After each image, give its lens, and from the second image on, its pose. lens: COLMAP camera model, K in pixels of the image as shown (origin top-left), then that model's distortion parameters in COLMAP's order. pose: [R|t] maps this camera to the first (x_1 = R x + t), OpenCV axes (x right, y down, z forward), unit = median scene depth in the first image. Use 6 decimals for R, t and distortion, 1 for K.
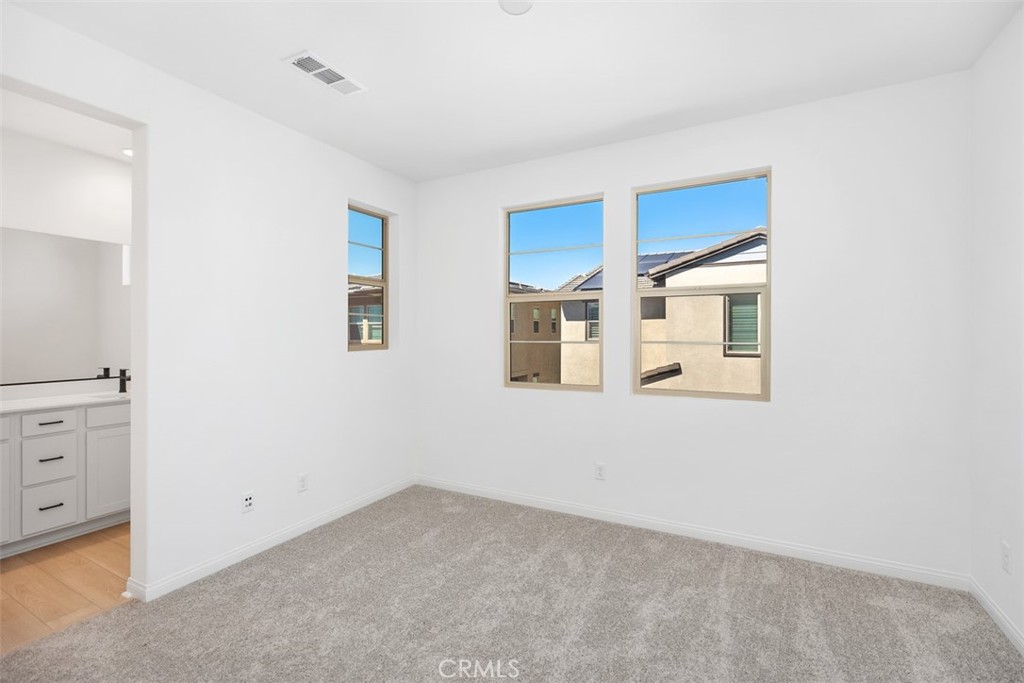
lens RADIAL K [[449.3, 0, 512.0], [0, 449.3, 341.5], [0, 0, 1]] dist [0.000284, 0.000043]
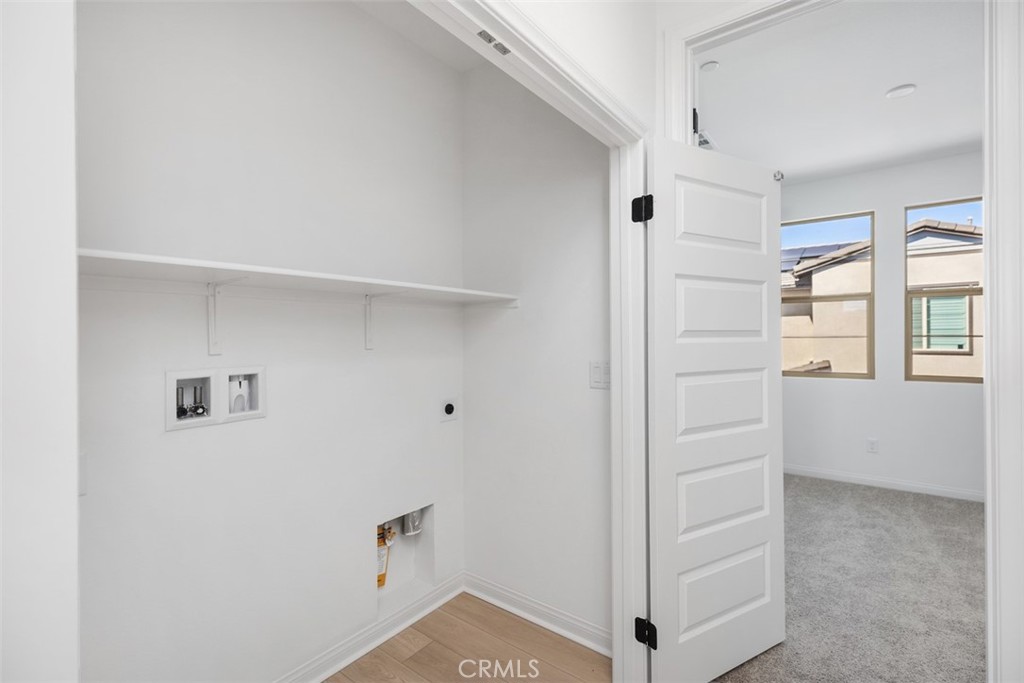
lens RADIAL K [[458.8, 0, 512.3], [0, 458.8, 334.8], [0, 0, 1]] dist [0.003982, 0.000487]
pose [[0.987914, -0.001404, -0.154995, -0.291206], [-0.000258, 0.999943, -0.010707, 0.005164], [0.155001, 0.010618, 0.987857, -0.184874]]
